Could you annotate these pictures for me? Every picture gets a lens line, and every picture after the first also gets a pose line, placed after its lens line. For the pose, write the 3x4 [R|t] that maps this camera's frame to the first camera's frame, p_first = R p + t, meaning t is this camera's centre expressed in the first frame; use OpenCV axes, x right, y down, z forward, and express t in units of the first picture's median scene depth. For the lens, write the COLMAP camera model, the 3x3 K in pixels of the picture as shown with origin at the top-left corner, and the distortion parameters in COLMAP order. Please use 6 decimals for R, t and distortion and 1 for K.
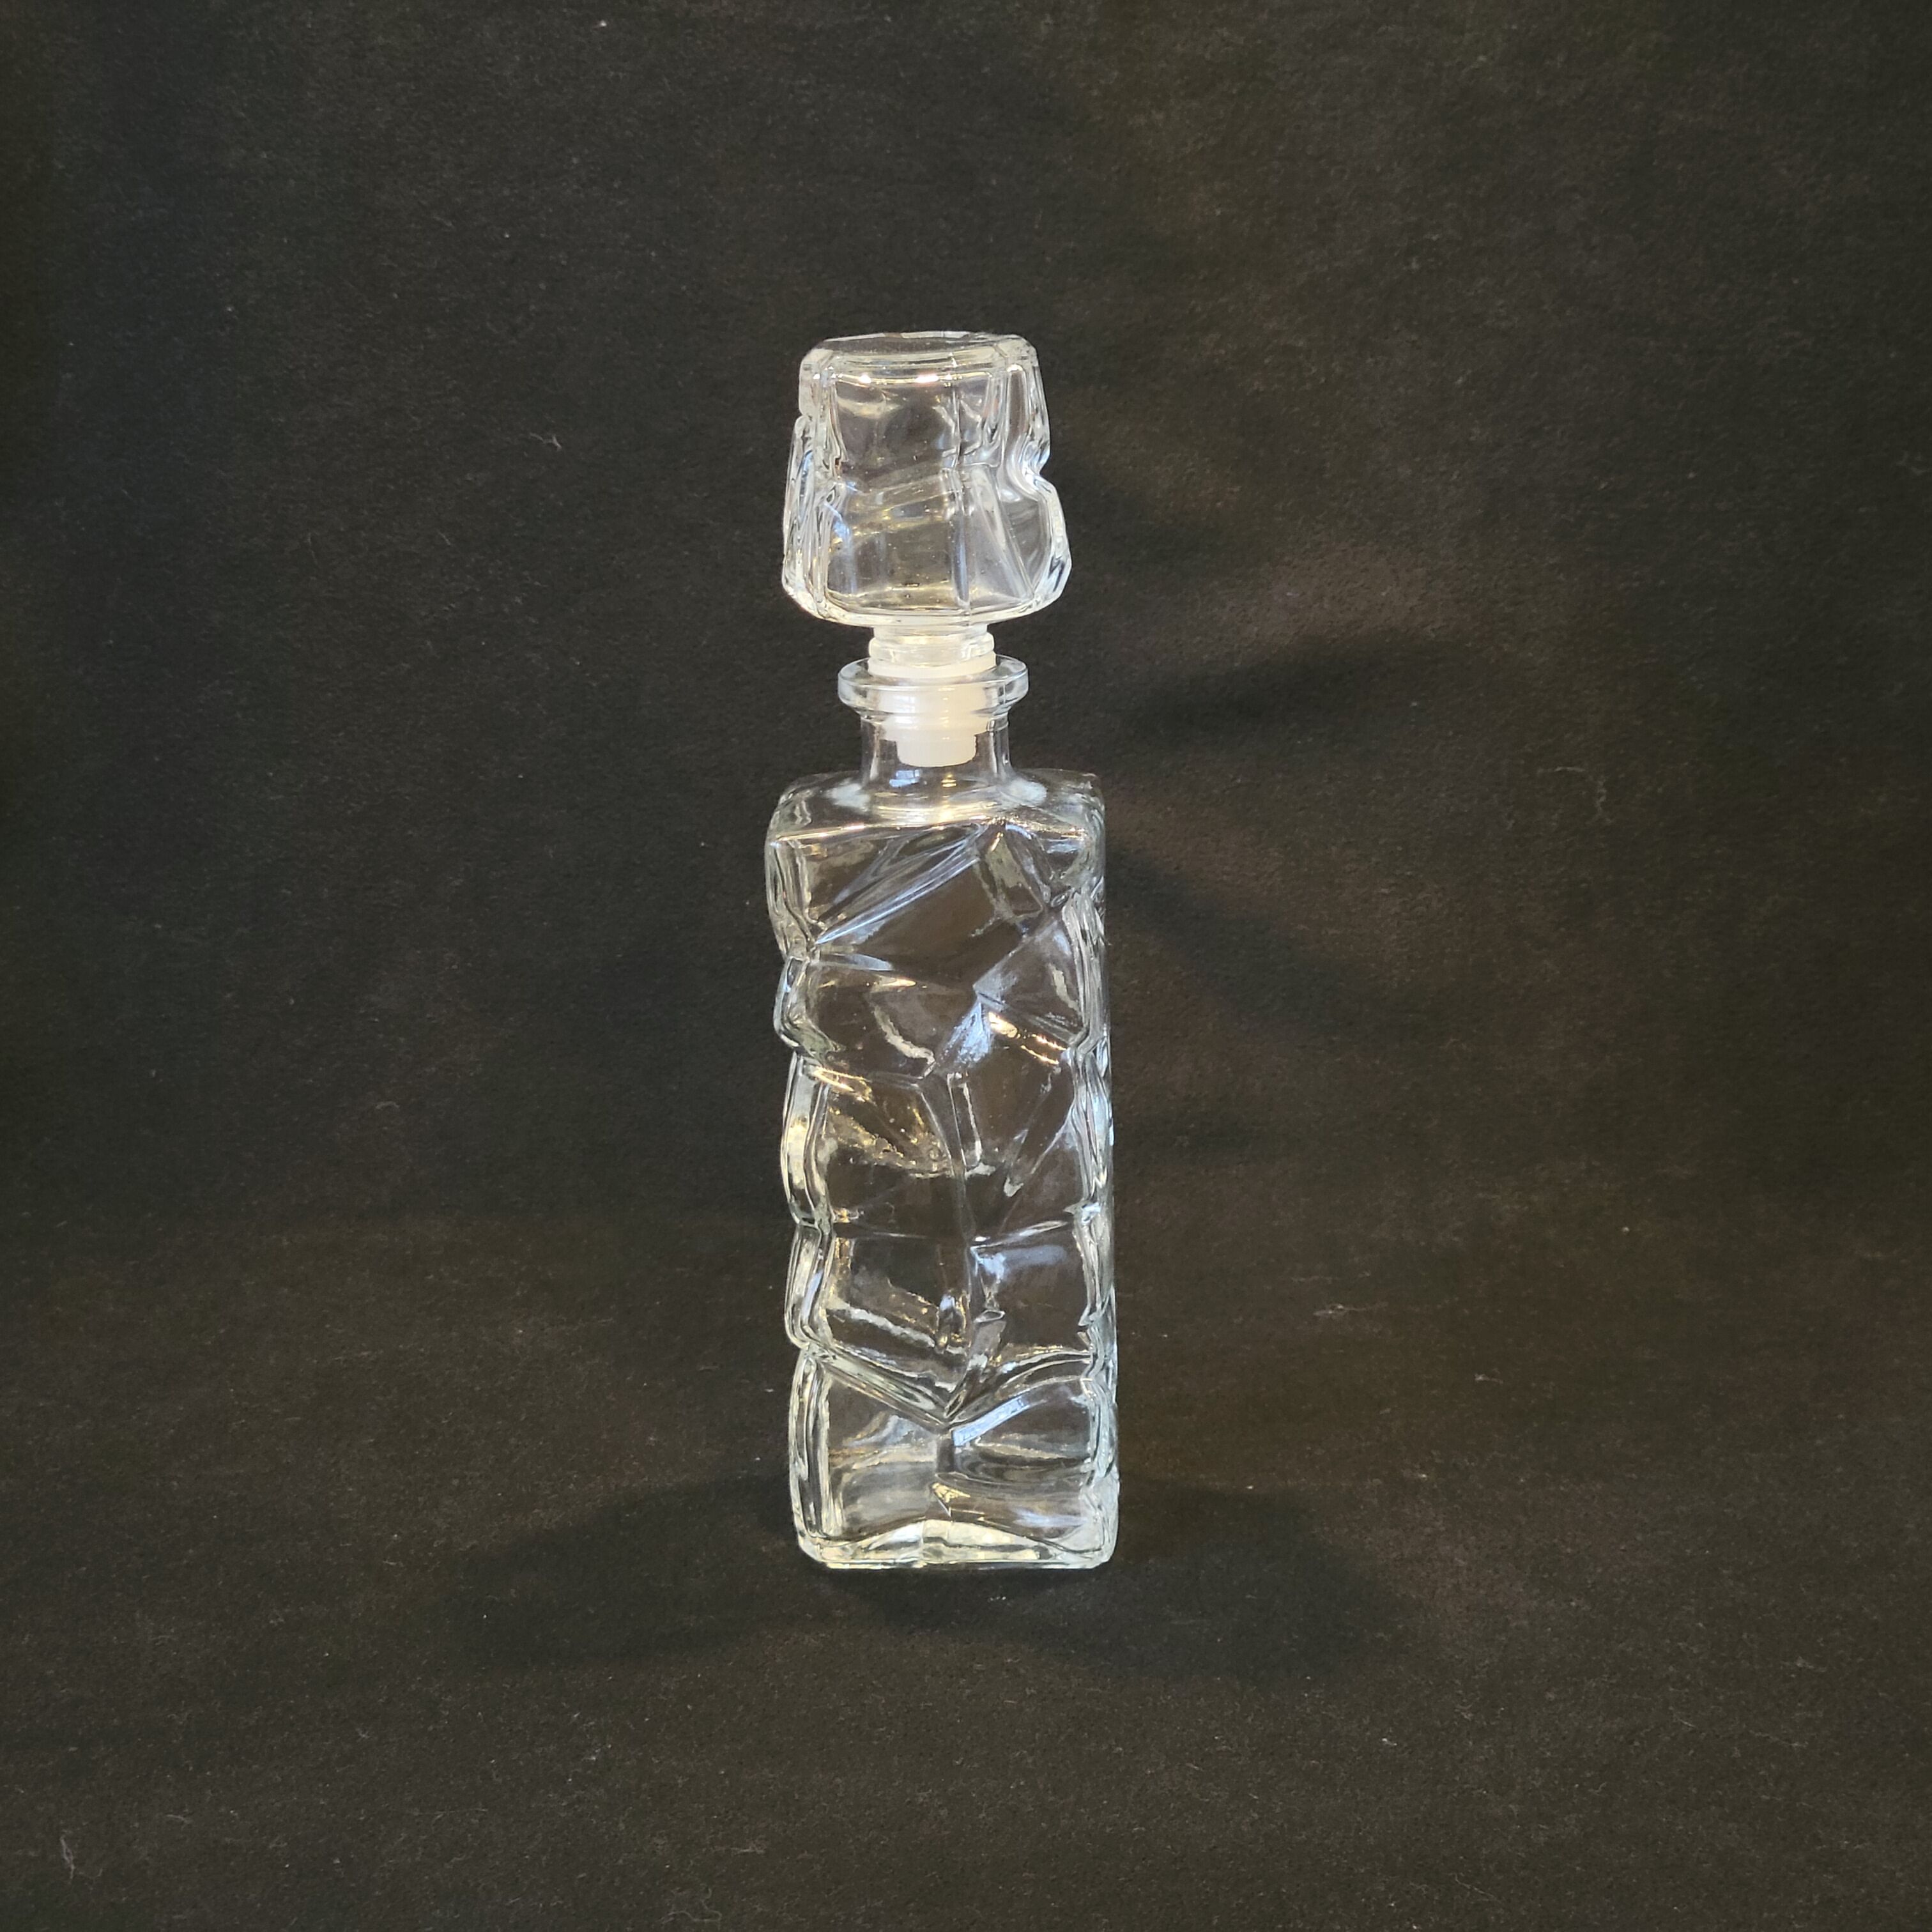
lens RADIAL K [[3868.9, 0, 971.5], [0, 3868.9, 975.9], [0, 0, 1]] dist [0.019194, 0.000000]
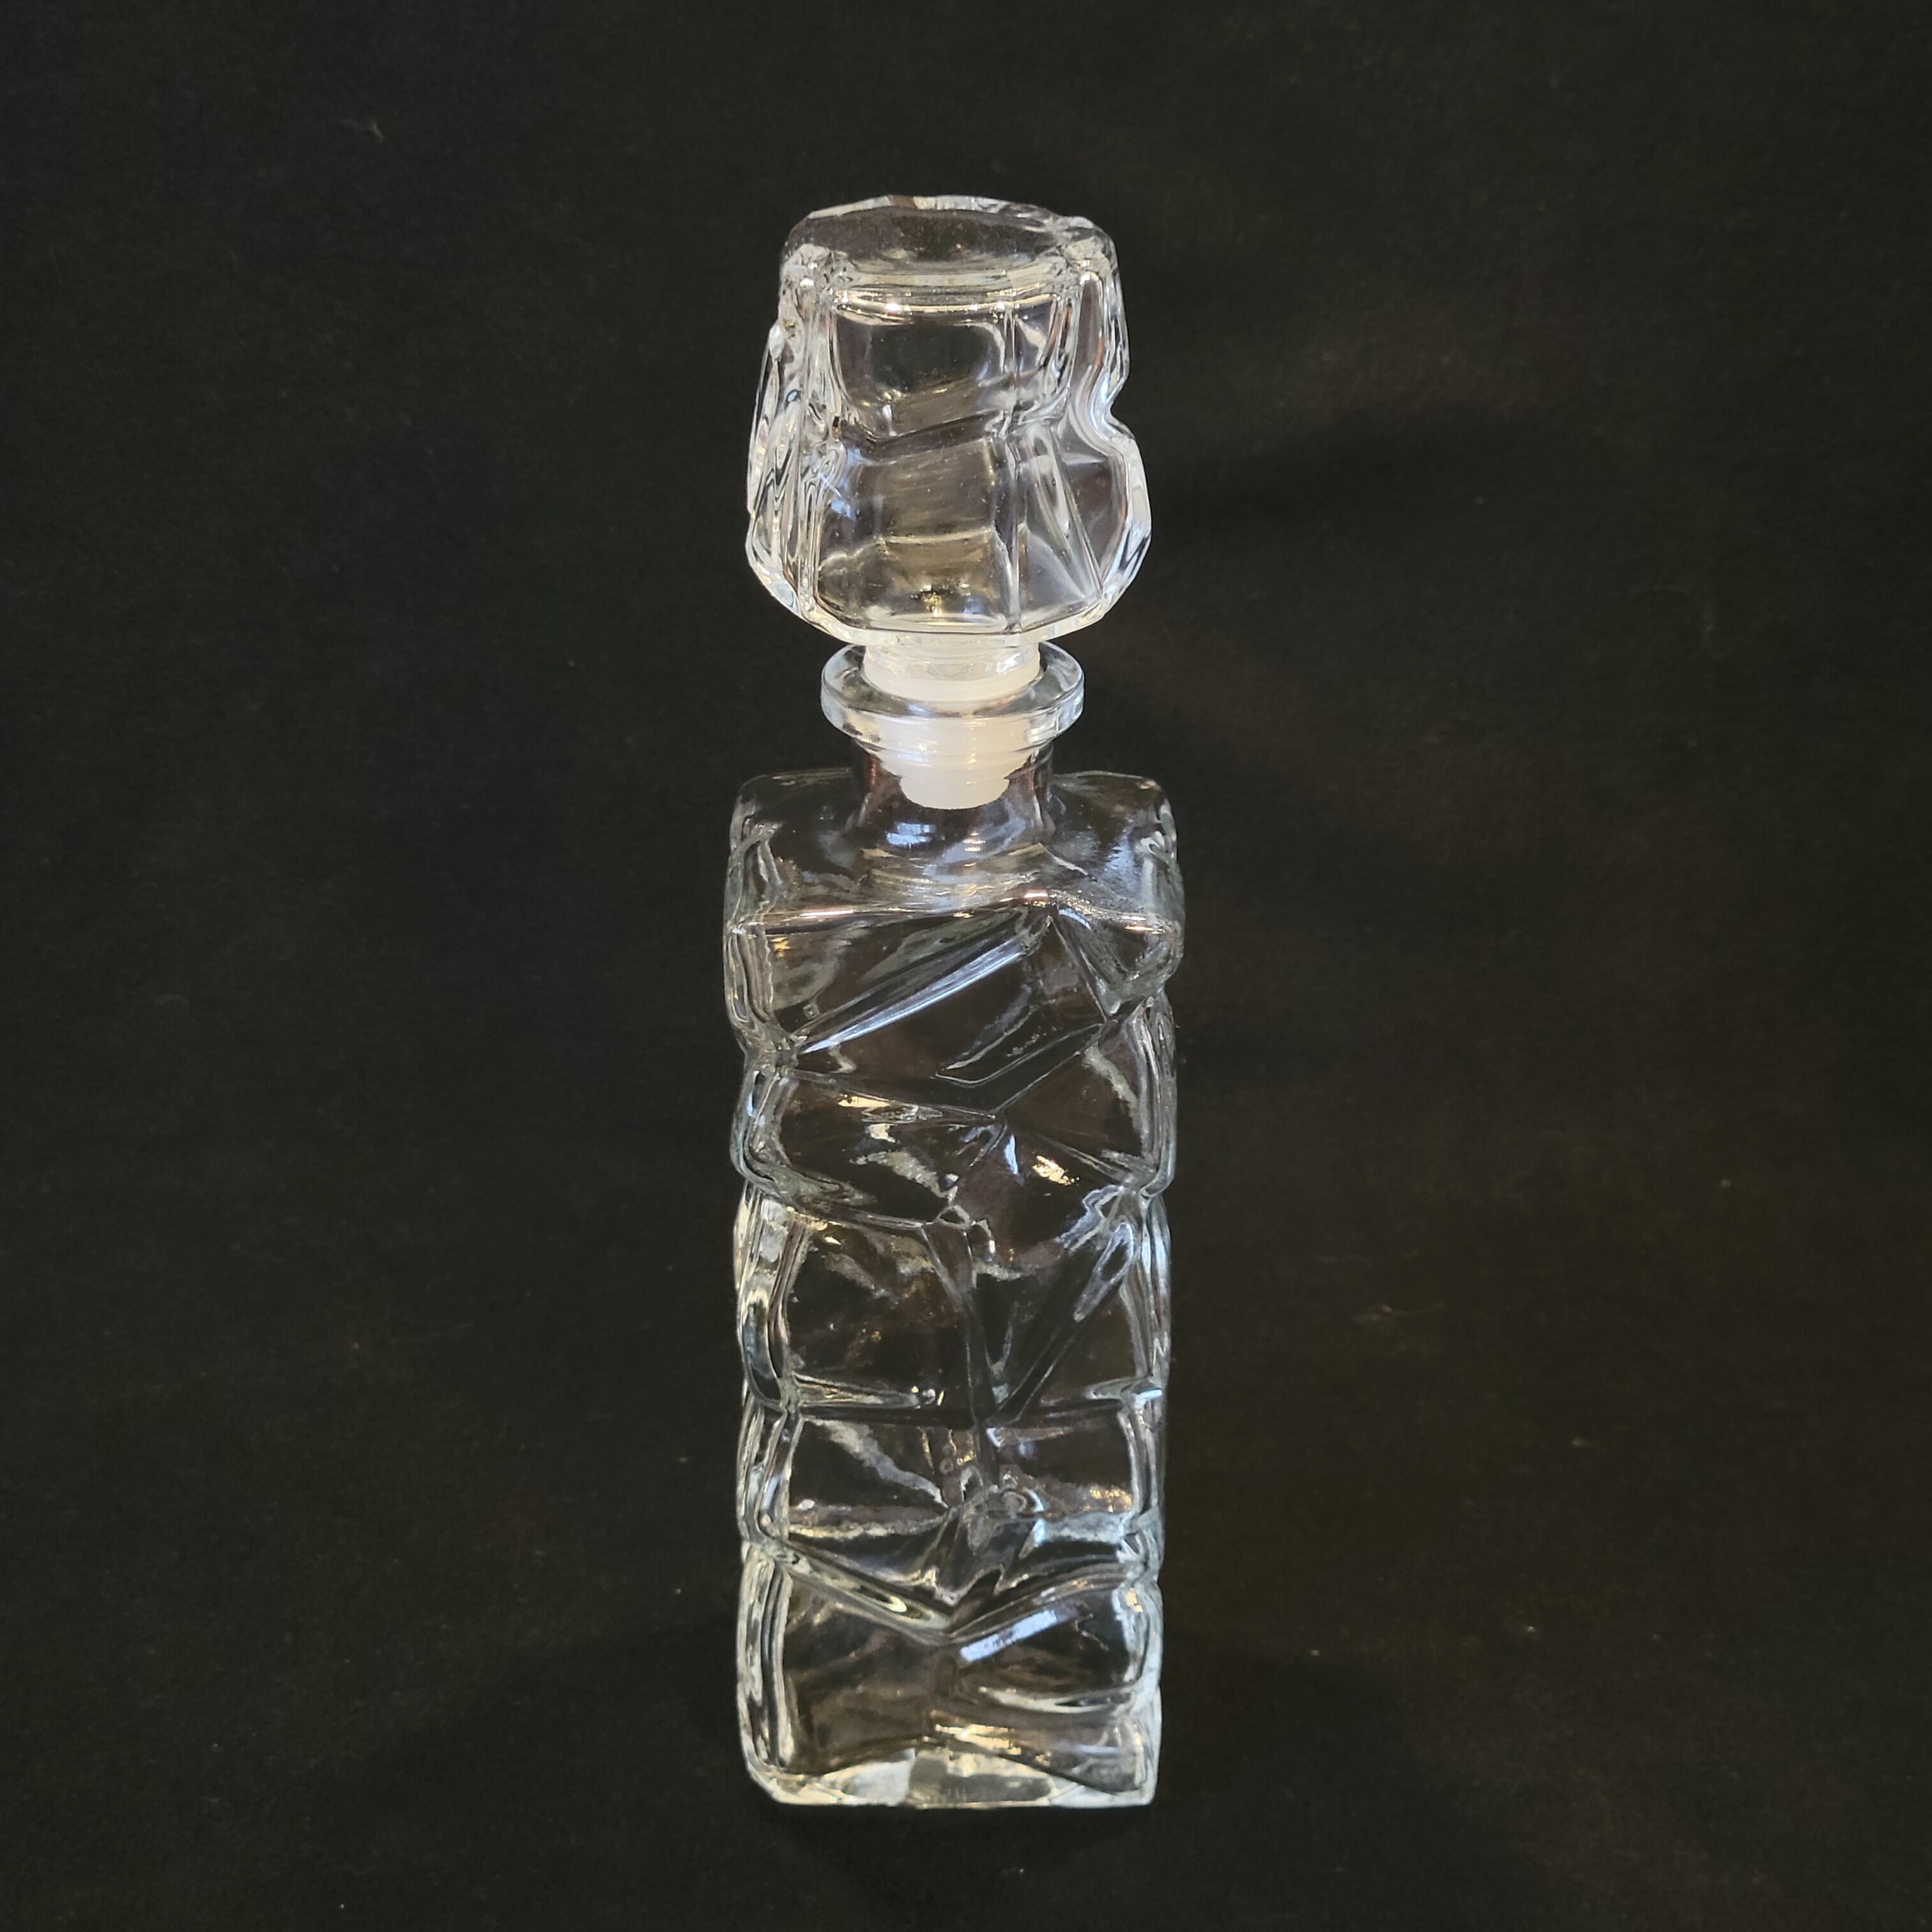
lens RADIAL K [[3868.9, 0, 962.2], [0, 3868.9, 955.9], [0, 0, 1]] dist [0.019194, 0.000000]
pose [[0.997726, 0.005570, 0.067167, -0.055567], [-0.017844, 0.982845, 0.183568, -0.157269], [-0.064992, -0.184350, 0.980710, 0.278705]]
